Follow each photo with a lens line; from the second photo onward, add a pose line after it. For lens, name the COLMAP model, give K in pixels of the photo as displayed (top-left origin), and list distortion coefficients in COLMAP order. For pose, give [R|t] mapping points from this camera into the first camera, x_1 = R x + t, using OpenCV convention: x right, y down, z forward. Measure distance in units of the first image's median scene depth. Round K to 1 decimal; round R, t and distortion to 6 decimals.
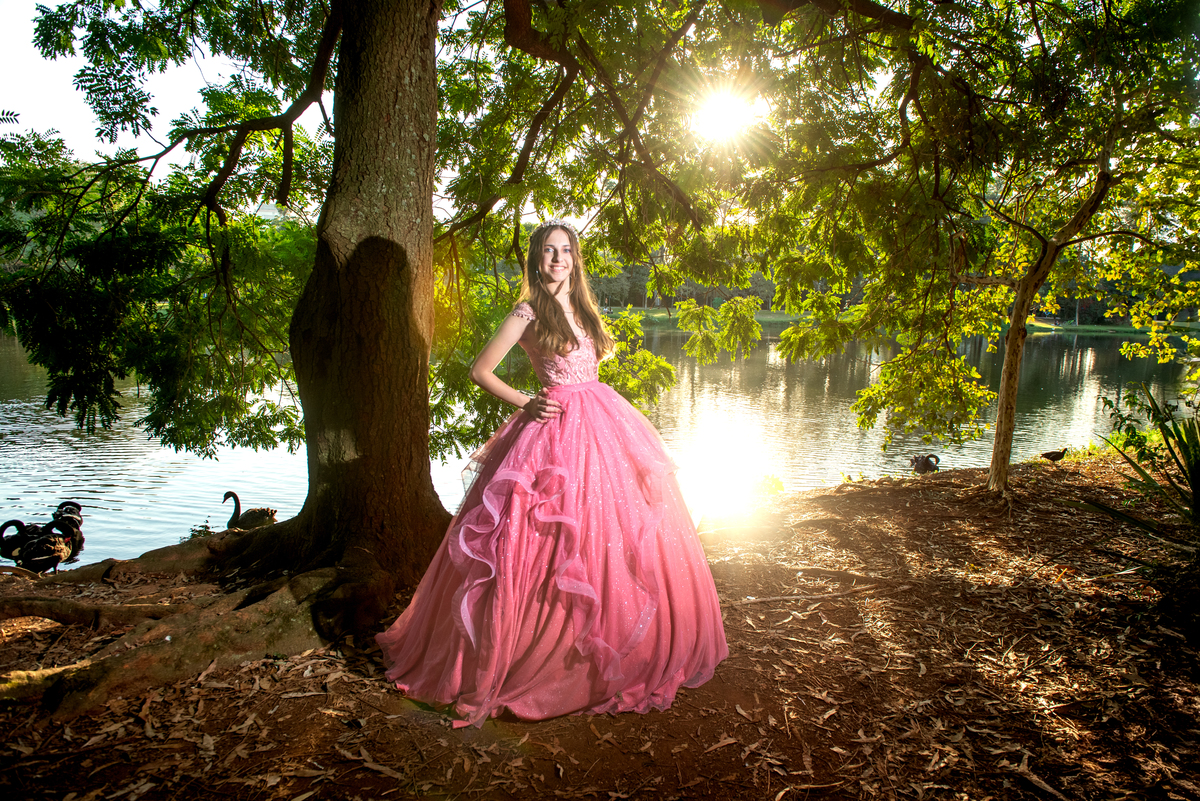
lens RADIAL K [[805.8, 0, 600.0], [0, 805.8, 400.5], [0, 0, 1]] dist [-0.055343, -0.004076]
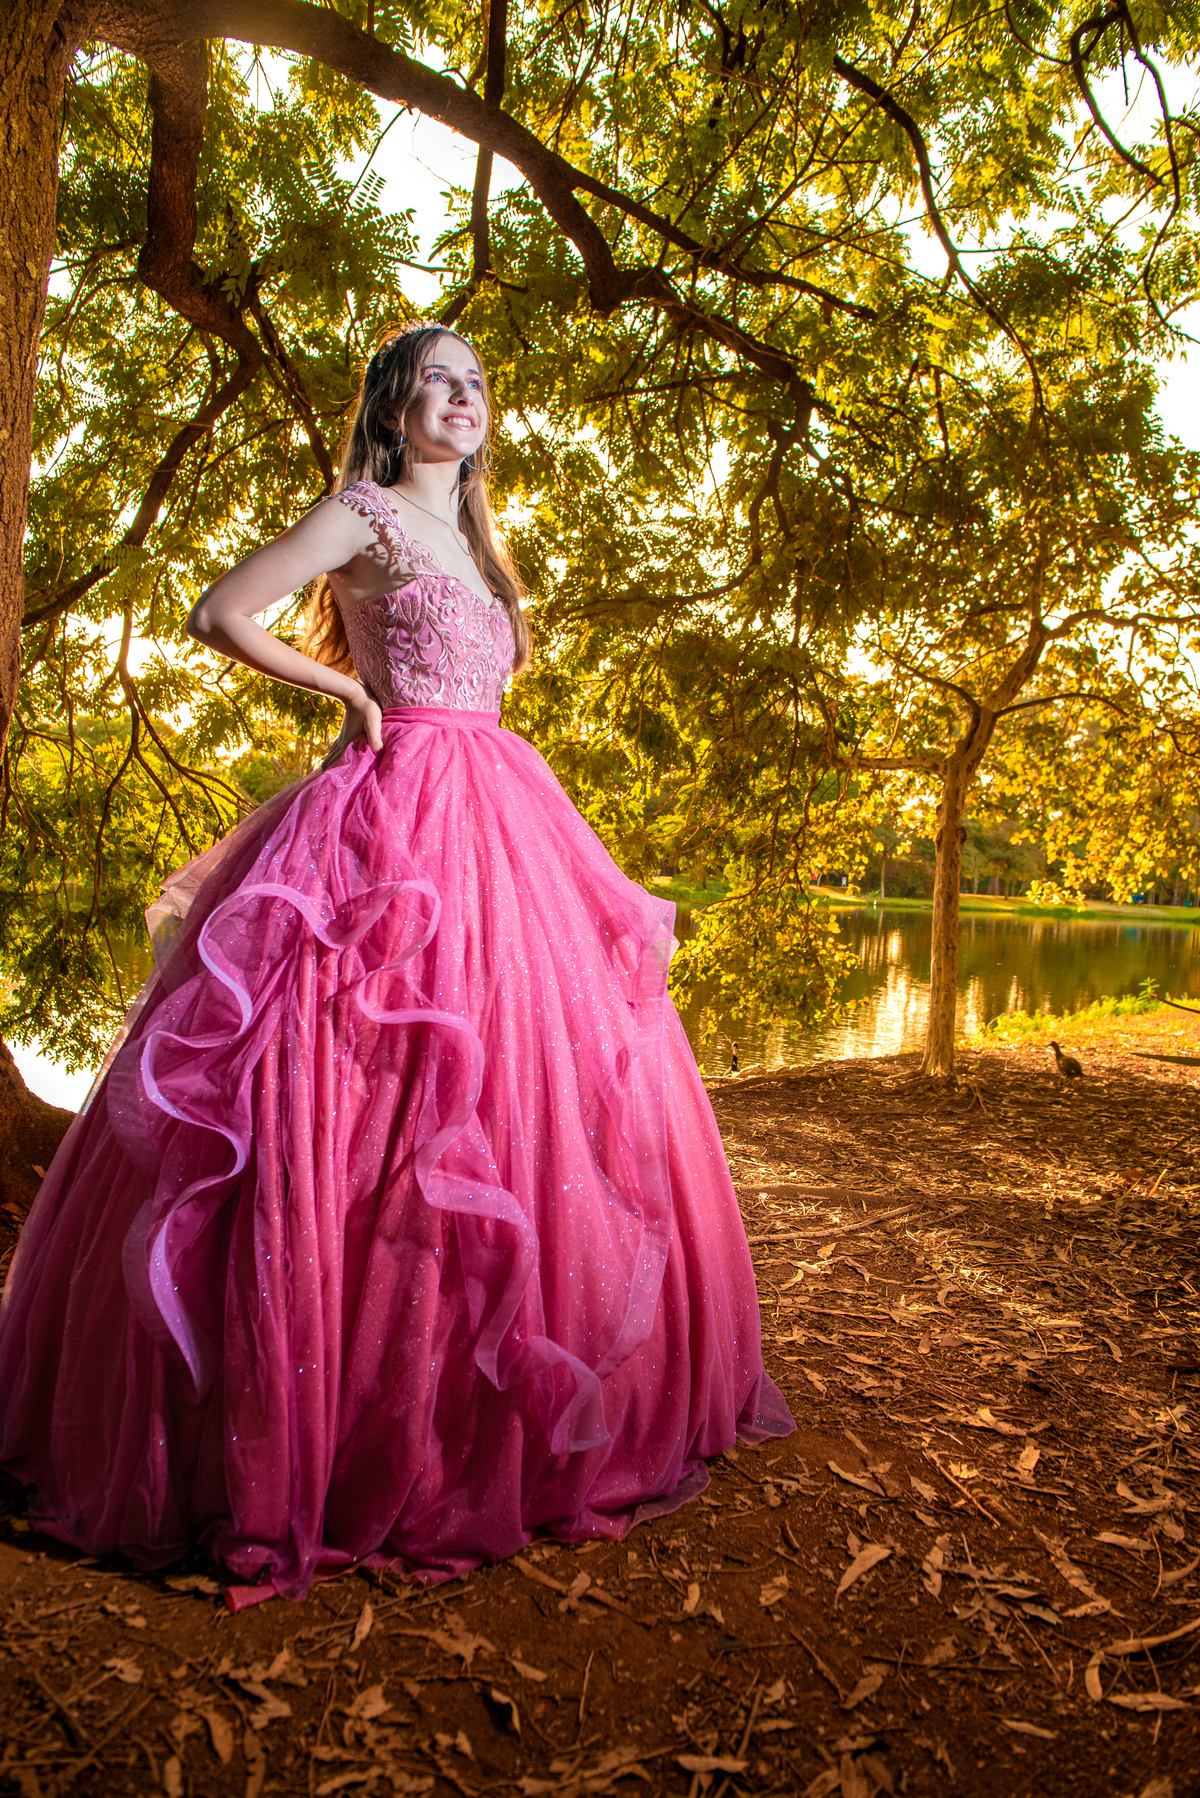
lens RADIAL K [[1207.4, 0, 578.4], [0, 1207.4, 890.2], [0, 0, 1]] dist [-0.055343, -0.004076]
pose [[0.952939, 0.028642, 0.301805, -0.040928], [0.000926, 0.995247, -0.097377, 0.036149], [-0.303160, 0.093074, 0.948384, 0.106418]]
